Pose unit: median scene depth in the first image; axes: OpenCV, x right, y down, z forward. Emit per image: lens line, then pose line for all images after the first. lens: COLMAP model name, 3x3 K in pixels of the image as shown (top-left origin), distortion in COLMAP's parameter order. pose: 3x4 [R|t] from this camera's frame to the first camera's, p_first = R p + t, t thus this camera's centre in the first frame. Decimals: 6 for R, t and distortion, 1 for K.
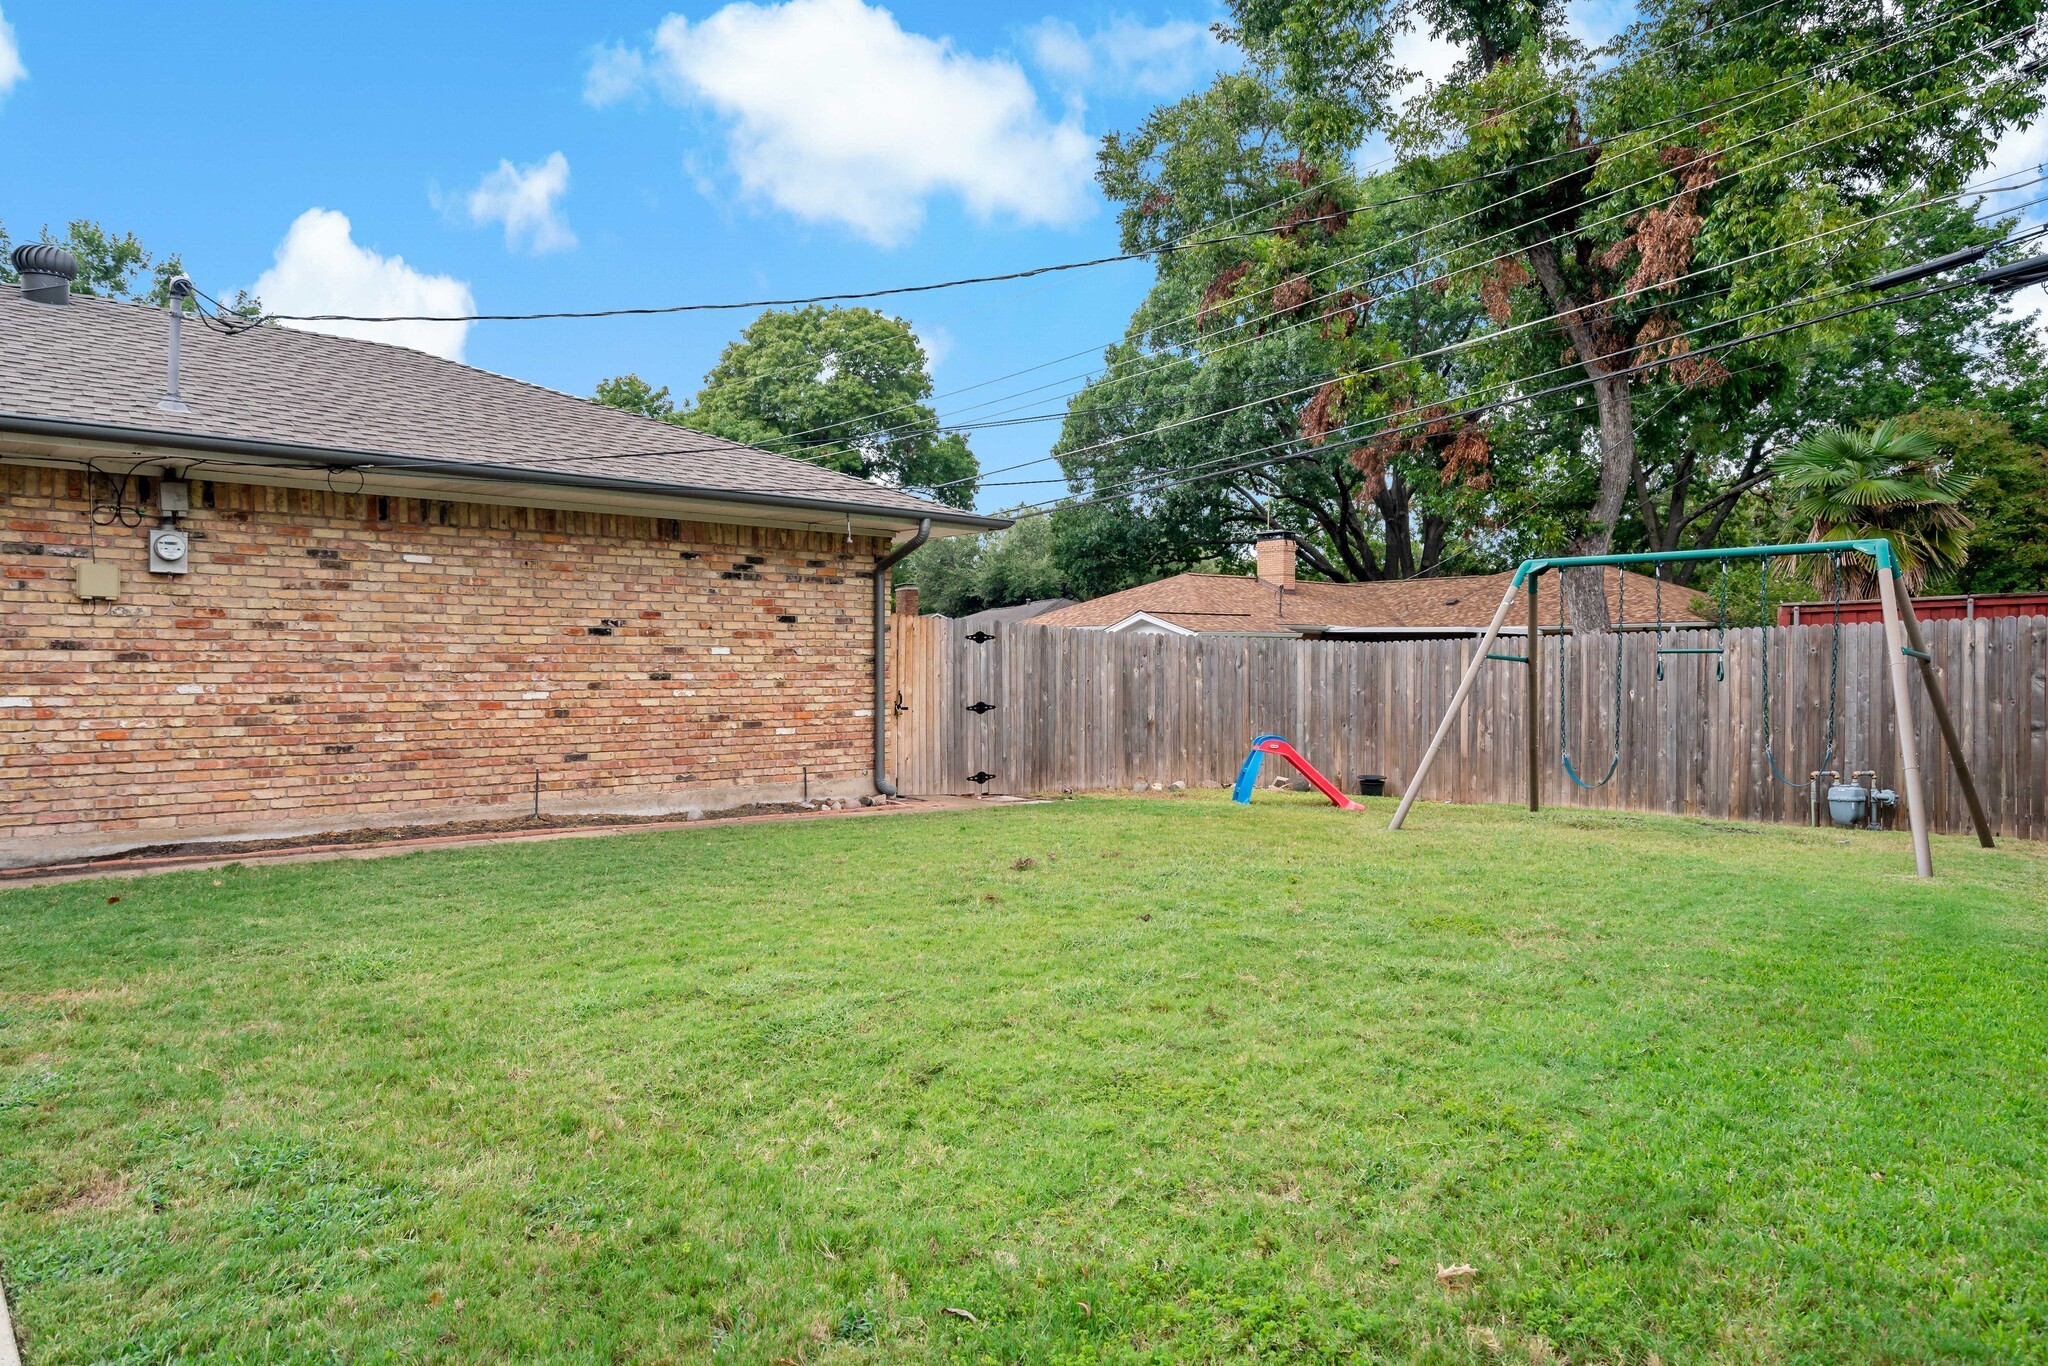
lens RADIAL K [[1286.8, 0, 1022.8], [0, 1286.8, 677.2], [0, 0, 1]] dist [0.001747, 0.000392]
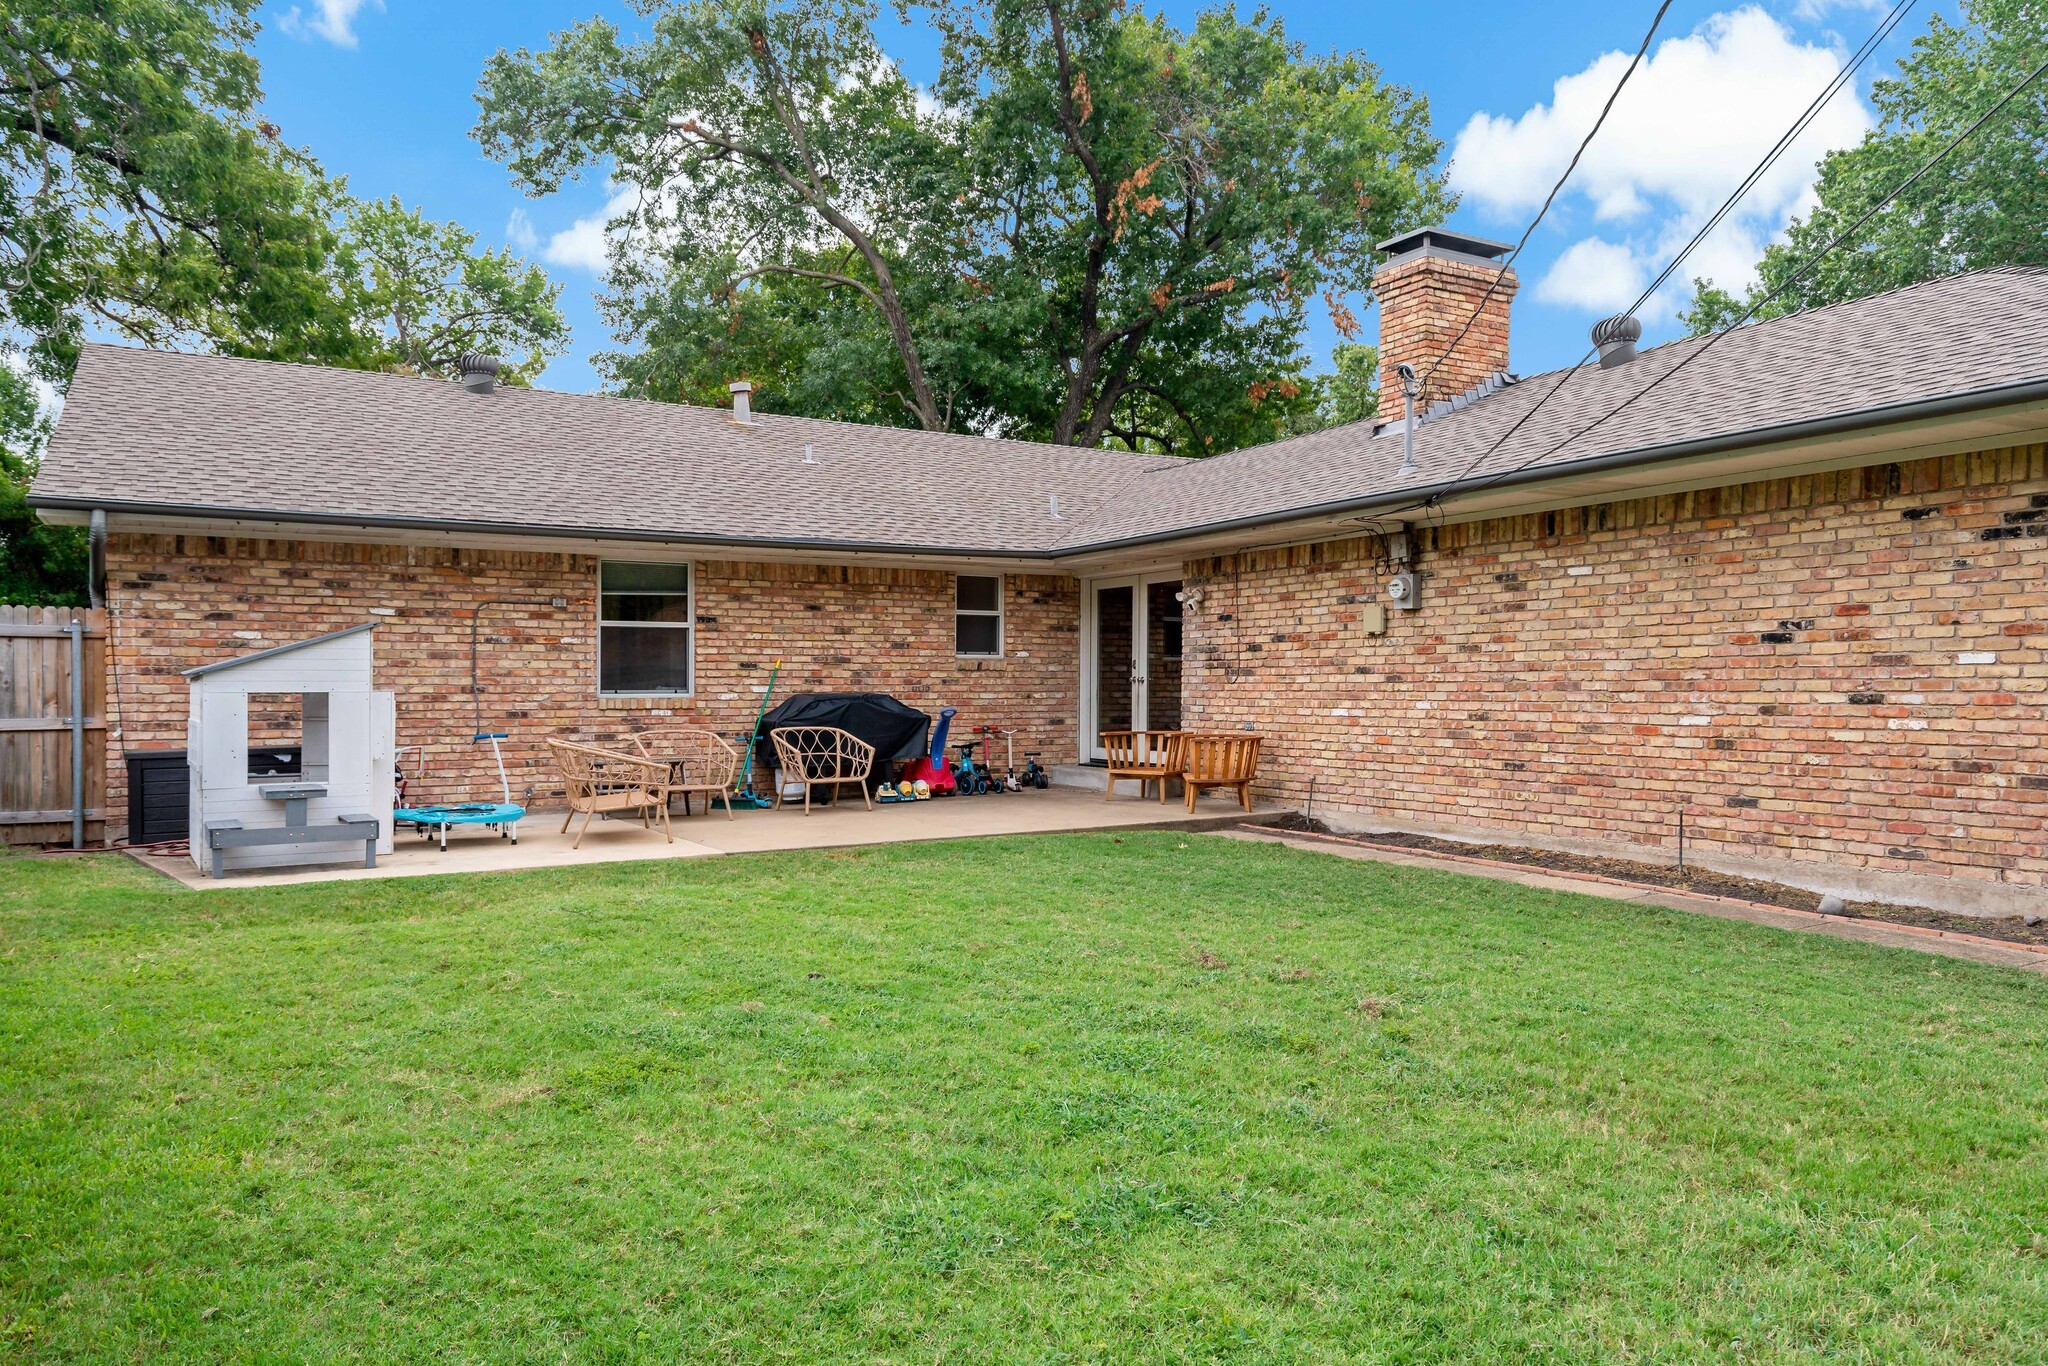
lens RADIAL K [[1353.9, 0, 1023.7], [0, 1353.9, 697.8], [0, 0, 1]] dist [0.002291, -0.000335]
pose [[-0.209393, 0.000138, -0.977831, 0.560569], [-0.013795, 0.999900, 0.003096, 0.003191], [0.977734, 0.014138, -0.209371, 0.779481]]
